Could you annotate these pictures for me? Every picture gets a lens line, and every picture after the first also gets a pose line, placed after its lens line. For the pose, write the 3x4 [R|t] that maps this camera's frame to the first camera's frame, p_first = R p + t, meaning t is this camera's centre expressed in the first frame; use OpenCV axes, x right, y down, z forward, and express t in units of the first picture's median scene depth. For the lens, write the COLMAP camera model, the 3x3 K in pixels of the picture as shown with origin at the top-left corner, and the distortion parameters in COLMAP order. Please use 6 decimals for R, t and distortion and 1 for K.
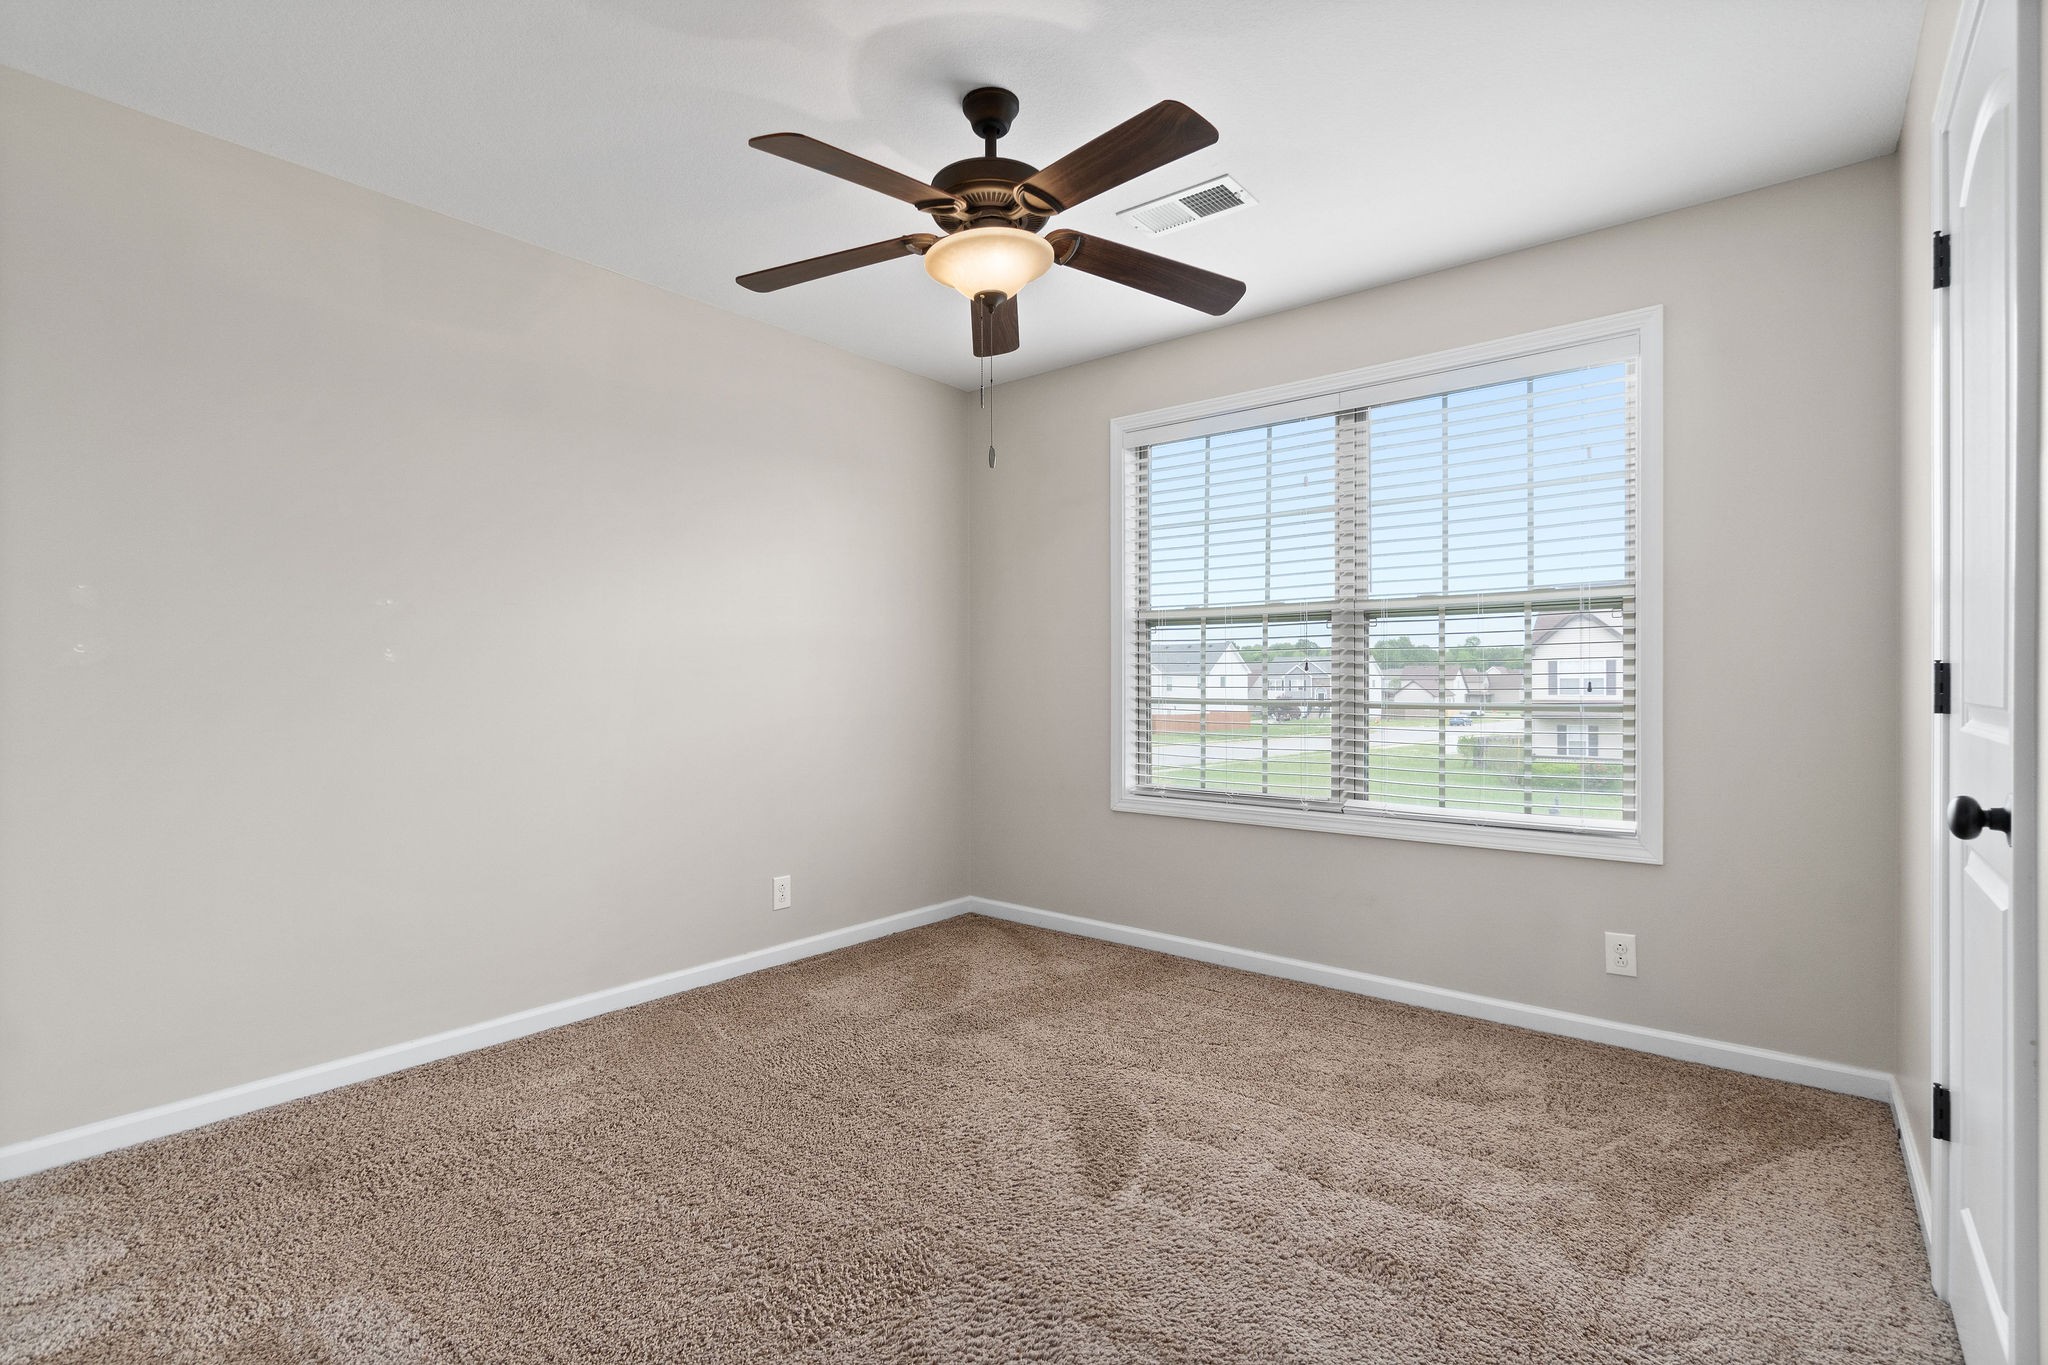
lens RADIAL K [[937.4, 0, 1079.3], [0, 937.4, 683.7], [0, 0, 1]] dist [-0.000440, -0.000601]
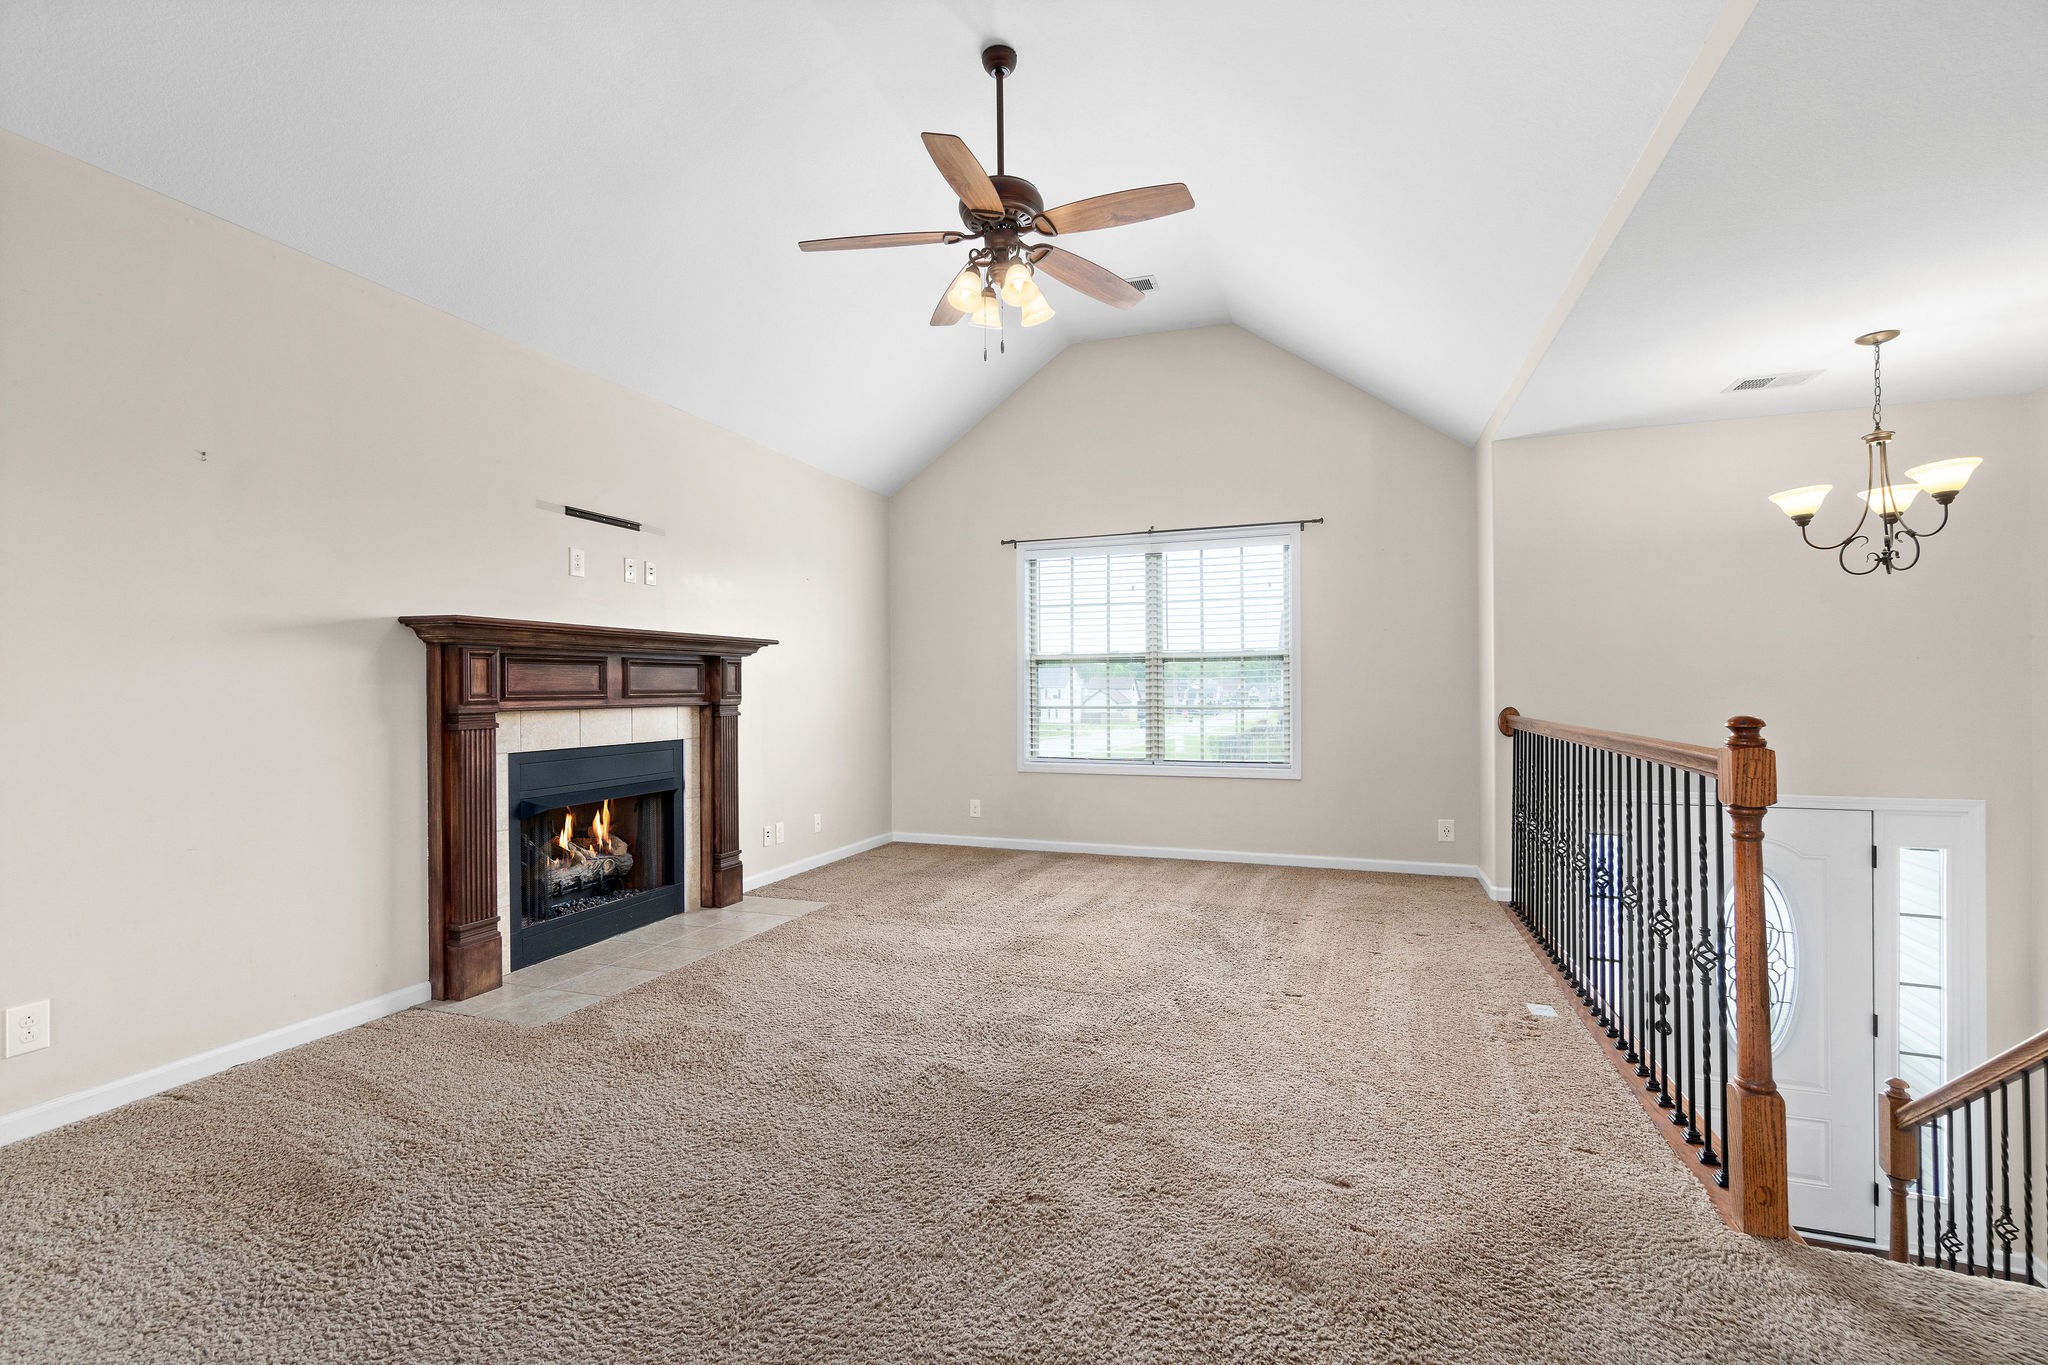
lens RADIAL K [[901.6, 0, 1034.0], [0, 901.6, 682.6], [0, 0, 1]] dist [-0.001036, -0.000233]
pose [[0.951231, 0.000785, 0.308480, -0.476828], [0.003849, 0.999889, -0.014413, -0.002379], [-0.308457, 0.014898, 0.951122, -0.622770]]
